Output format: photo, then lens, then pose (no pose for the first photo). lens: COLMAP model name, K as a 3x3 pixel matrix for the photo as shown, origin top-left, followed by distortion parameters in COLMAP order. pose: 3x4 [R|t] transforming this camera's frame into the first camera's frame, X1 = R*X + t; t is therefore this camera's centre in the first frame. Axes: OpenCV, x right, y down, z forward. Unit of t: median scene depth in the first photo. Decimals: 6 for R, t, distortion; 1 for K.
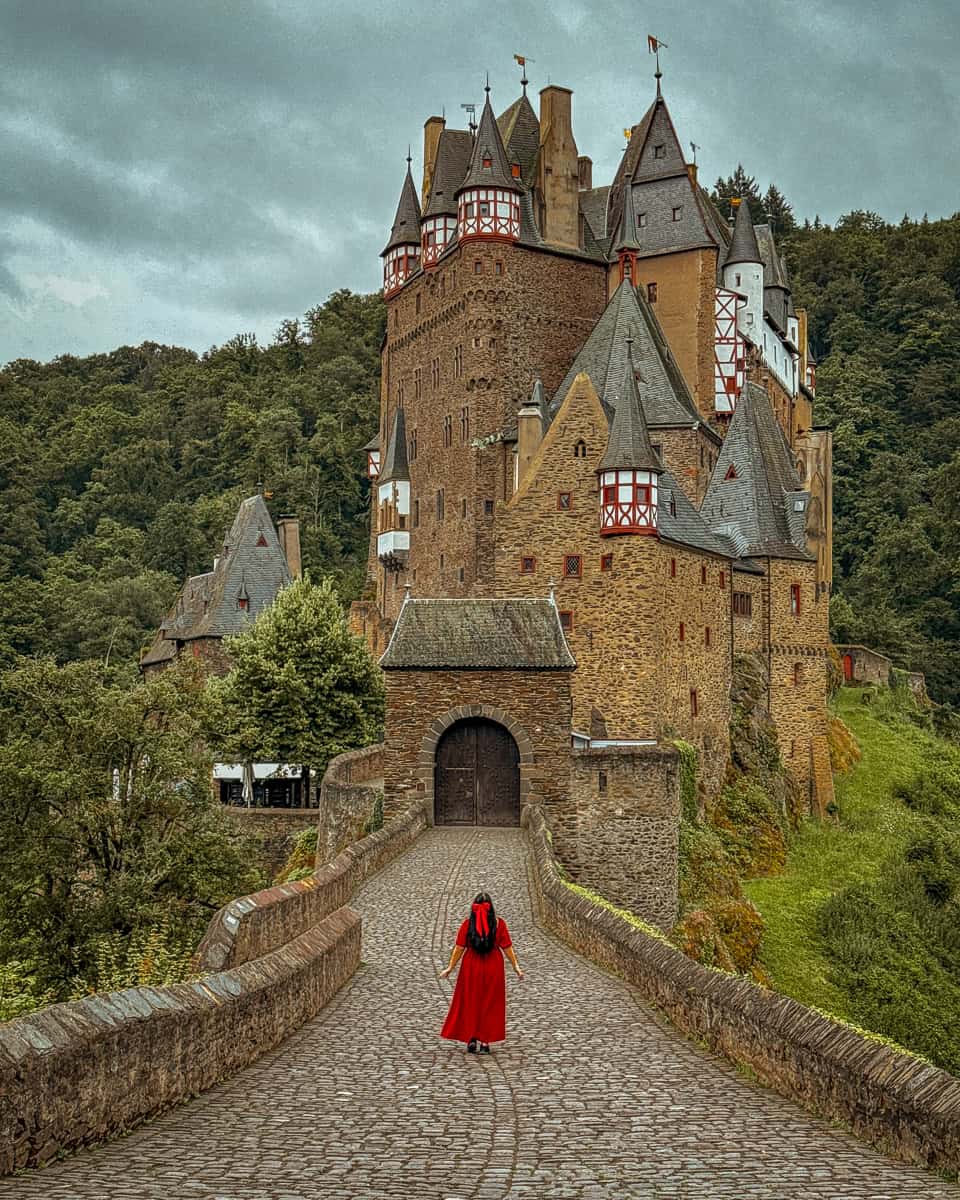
lens RADIAL K [[1796.5, 0, 477.8], [0, 1796.5, 618.7], [0, 0, 1]] dist [0.153156, 0.014359]
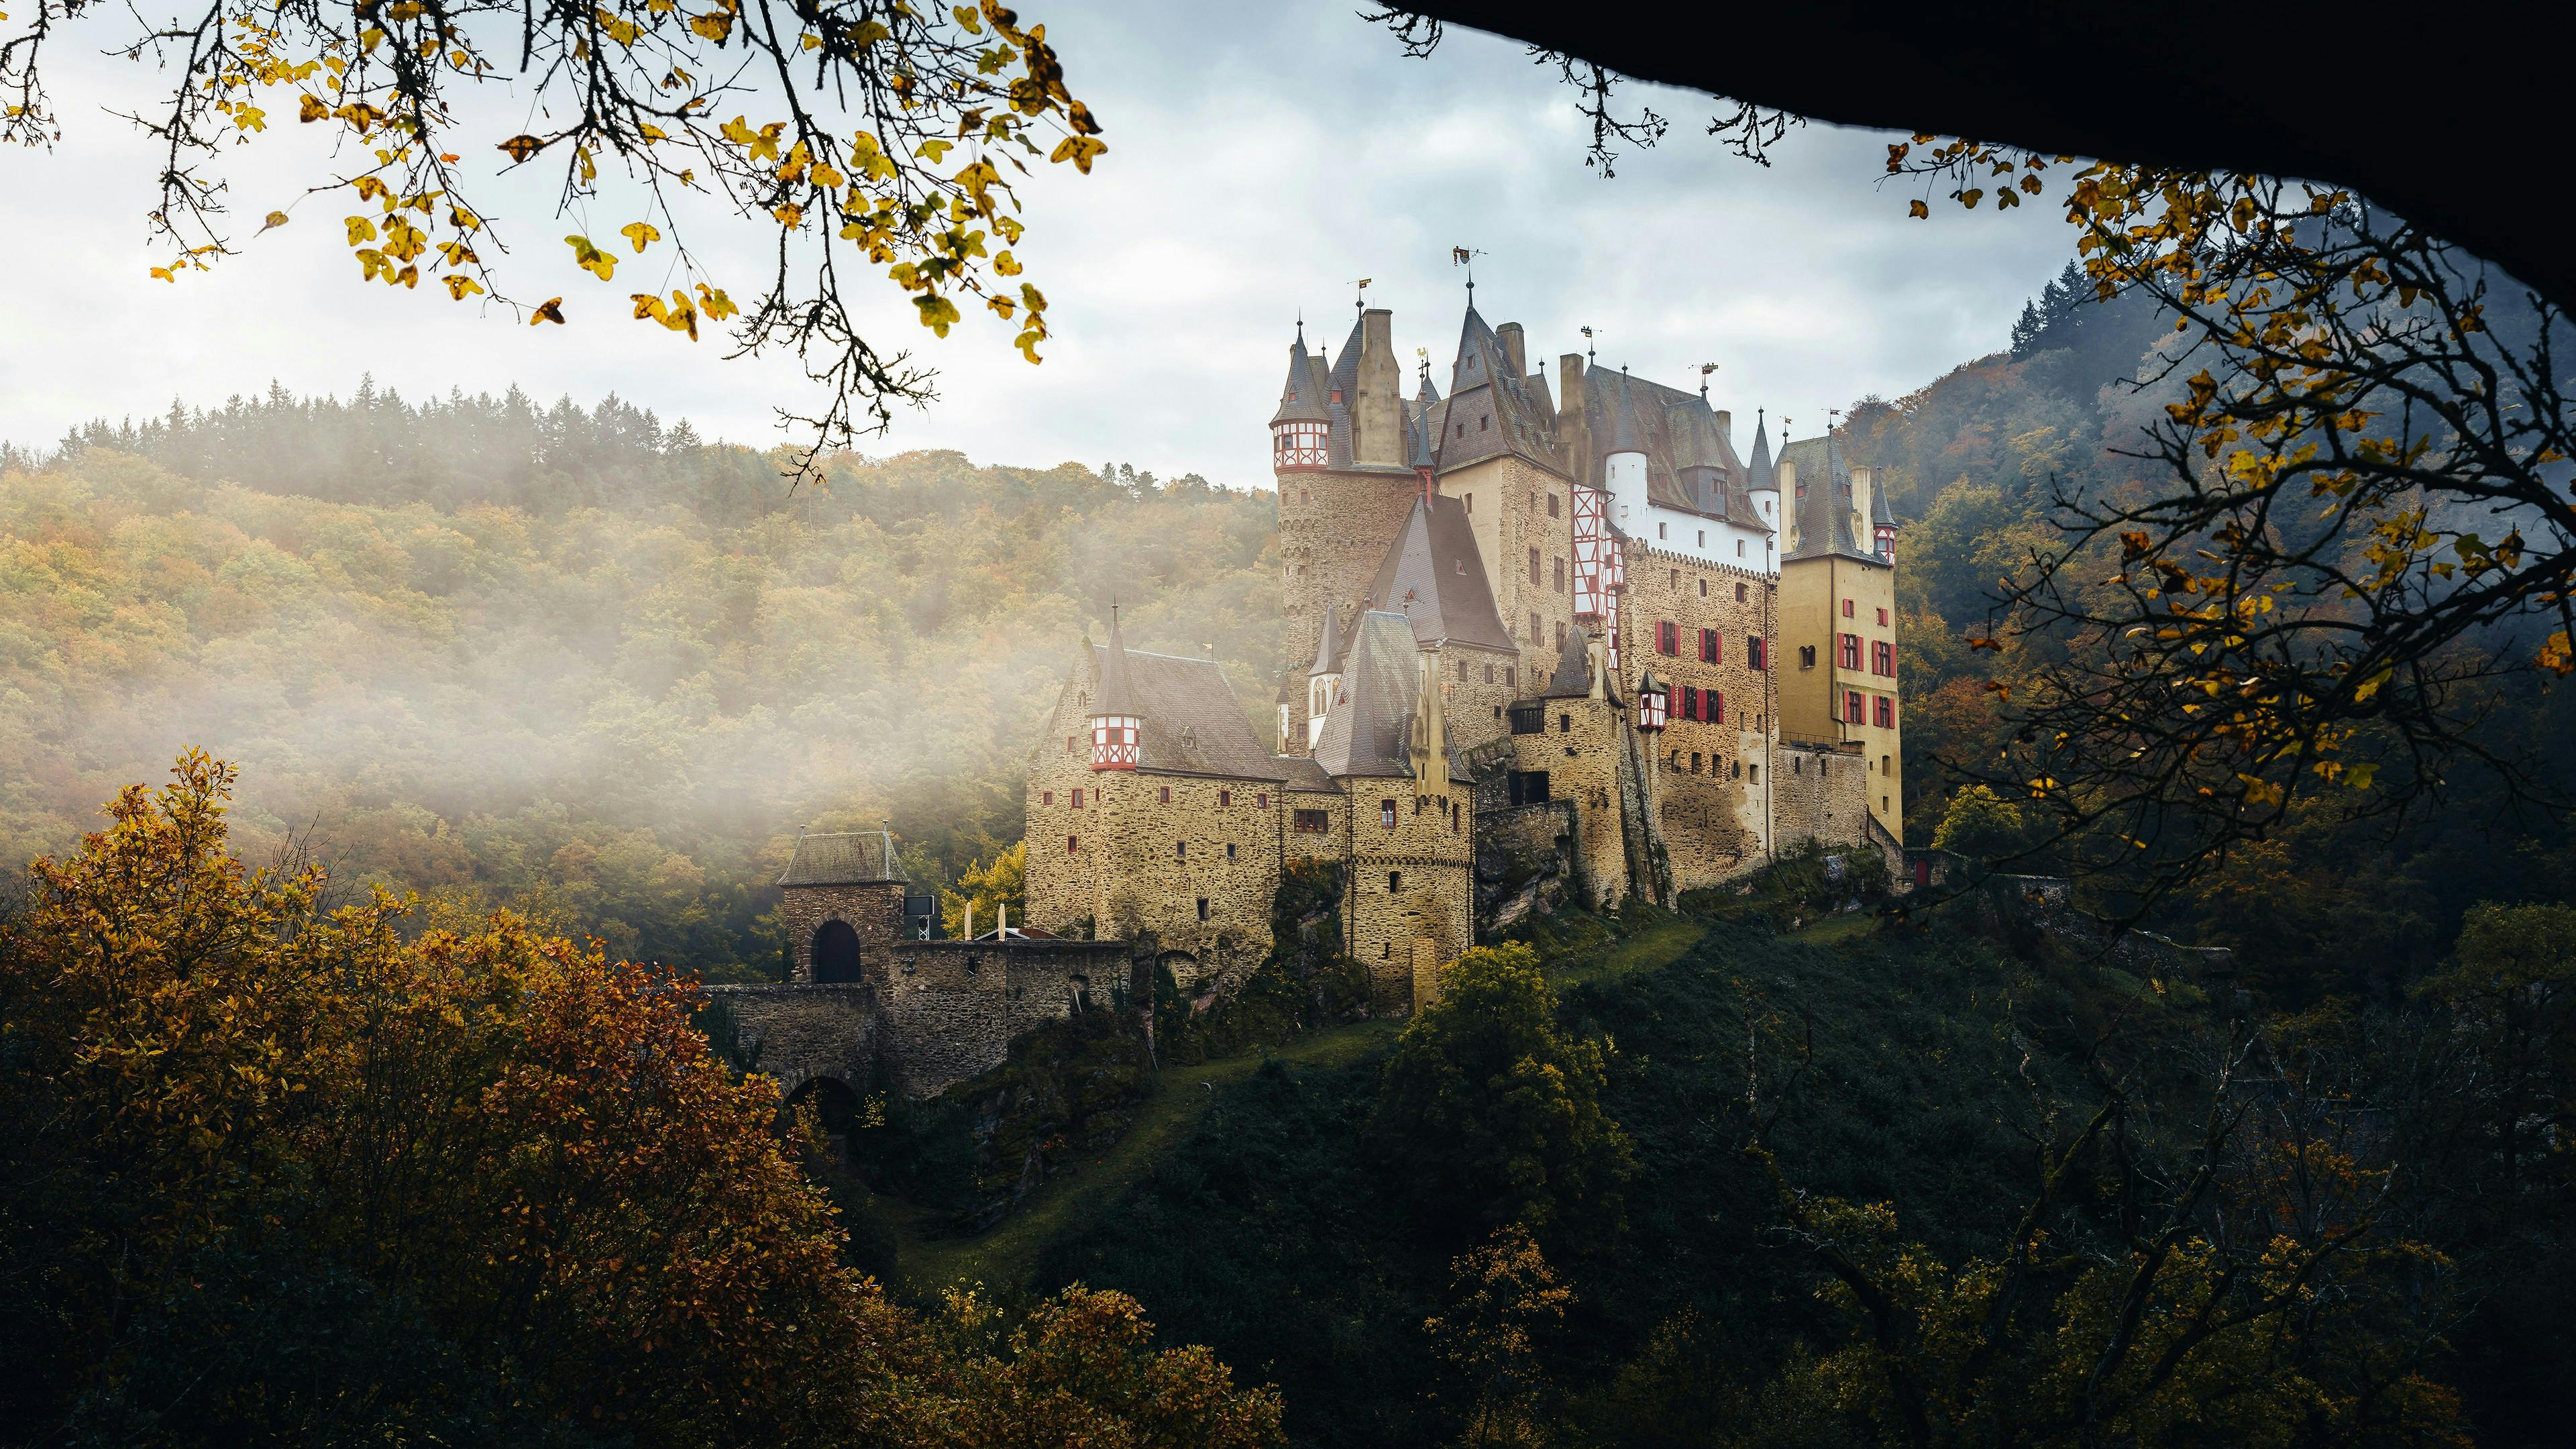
lens RADIAL K [[2494.2, 0, 1275.3], [0, 2494.2, 926.4], [0, 0, 1]] dist [0.009717, -0.003481]
pose [[0.914946, -0.025455, -0.402772, 0.562853], [0.039384, 0.998877, 0.026337, 0.011877], [0.401649, -0.039960, 0.914921, -0.315484]]
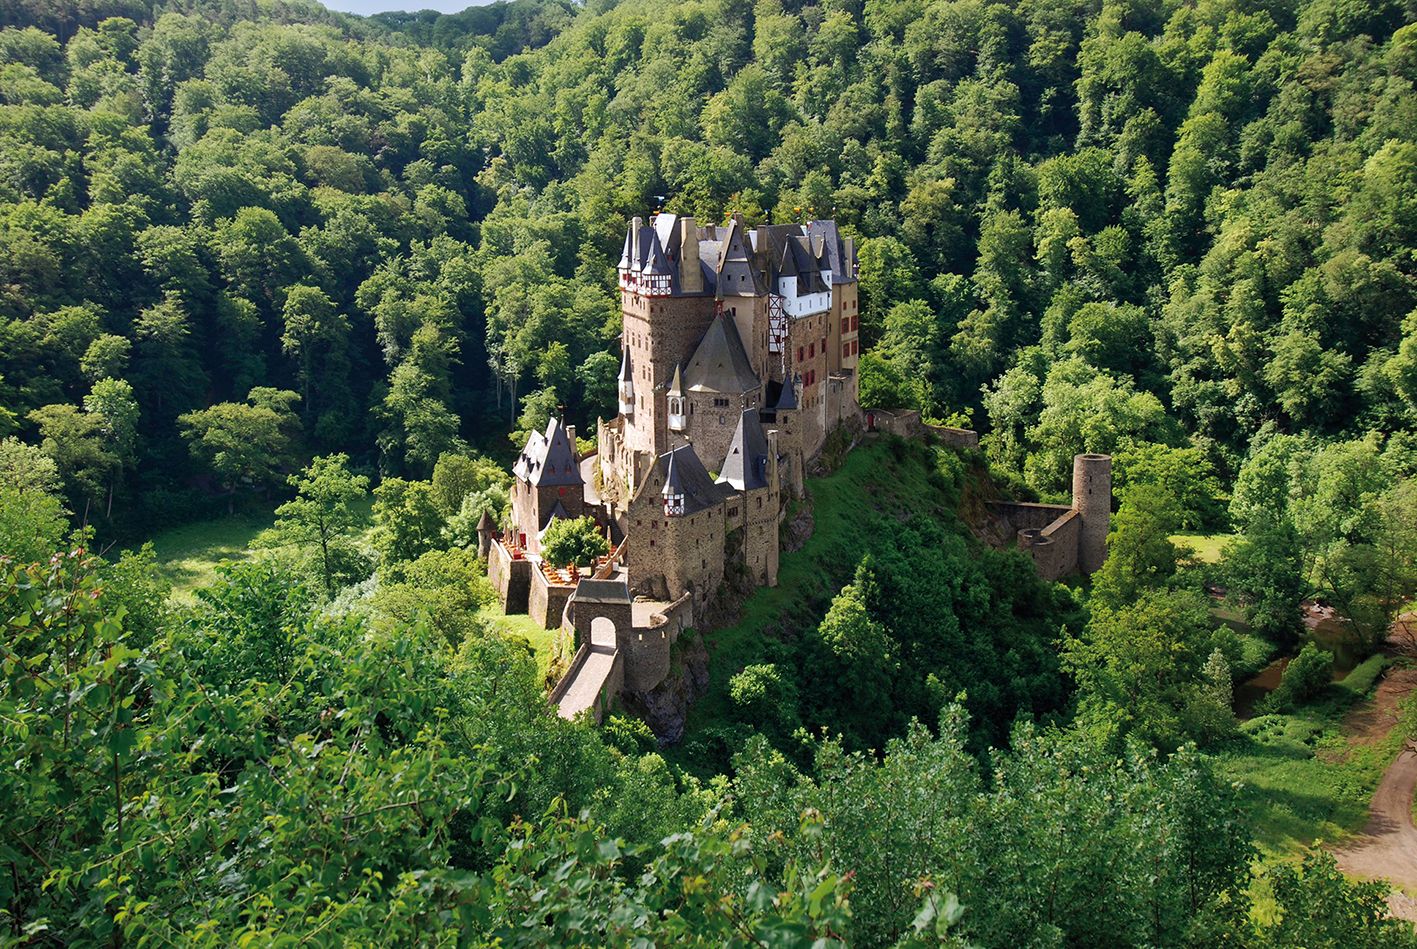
lens RADIAL K [[1375.9, 0, 710.0], [0, 1375.9, 473.6], [0, 0, 1]] dist [-0.000023, -0.000289]
pose [[0.997058, -0.001132, -0.076648, 0.201980], [0.021066, 0.965442, 0.259764, -0.439687], [0.073705, -0.260615, 0.962625, -0.686370]]
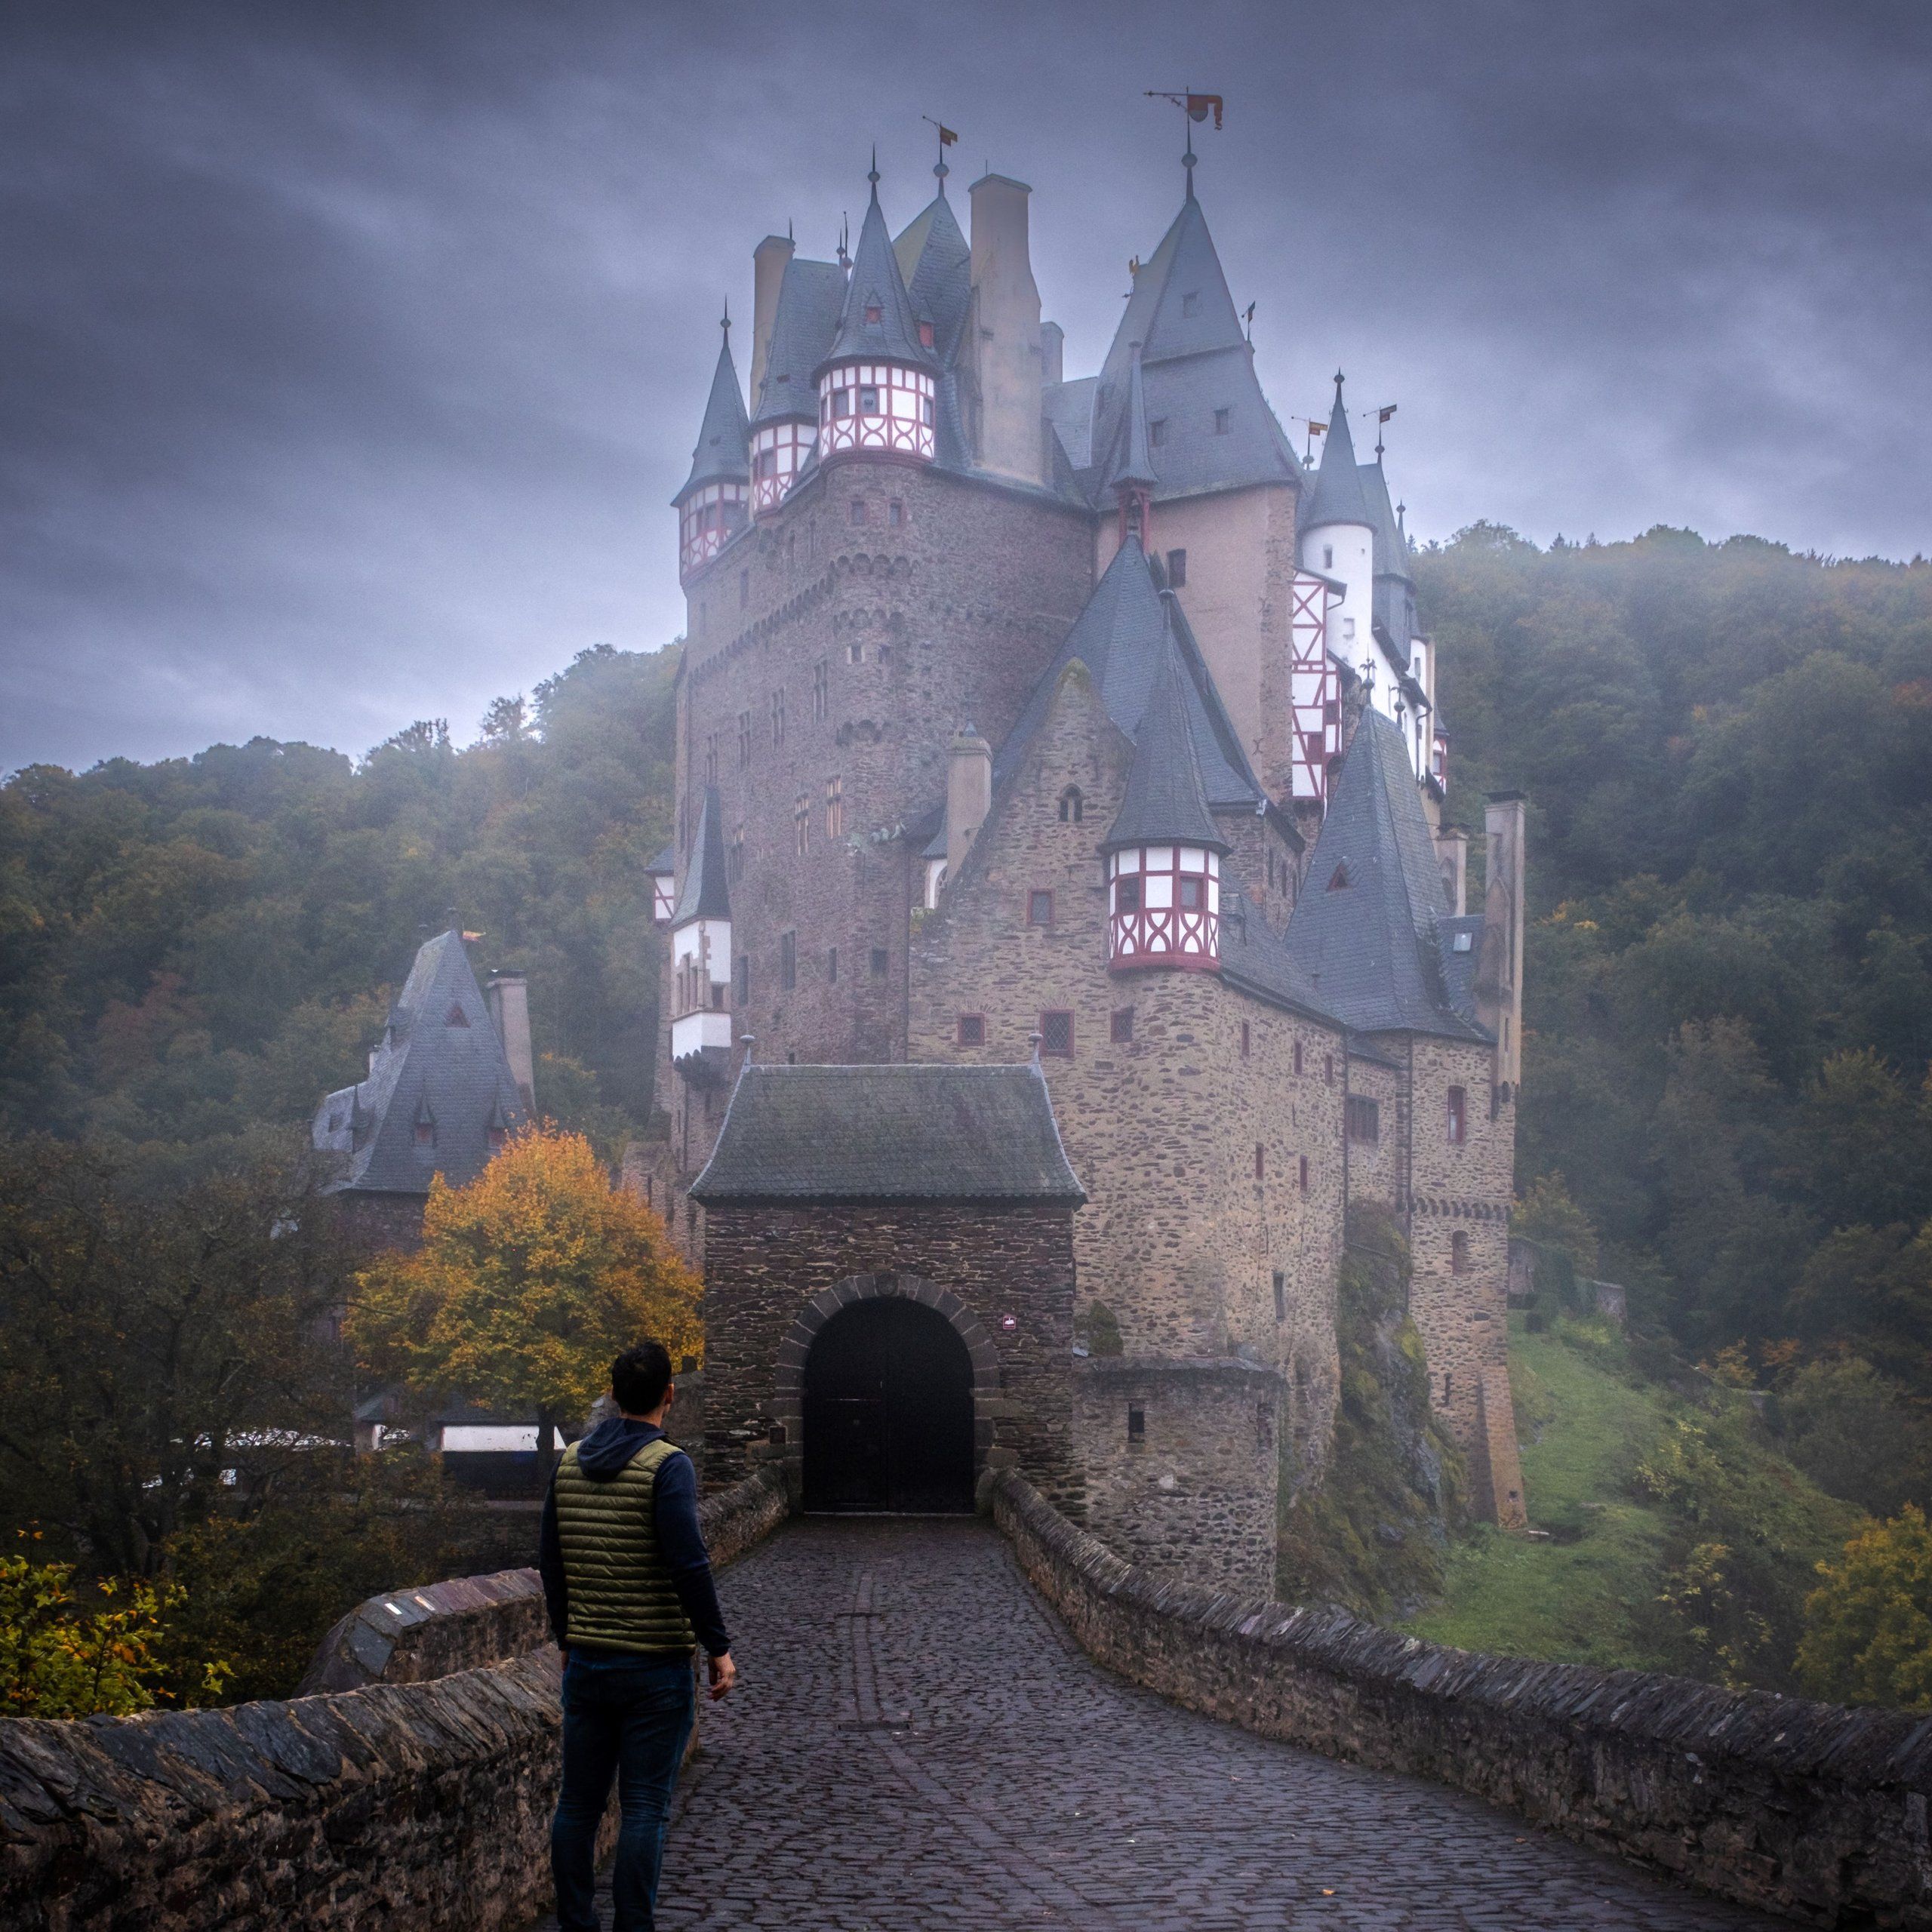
lens RADIAL K [[2983.7, 0, 983.2], [0, 2983.7, 1400.7], [0, 0, 1]] dist [0.224317, -0.714368]
pose [[0.998703, -0.001555, 0.050882, -0.008752], [-0.001340, 0.998384, 0.056817, 0.018935], [-0.050889, -0.056812, 0.997087, 0.083498]]
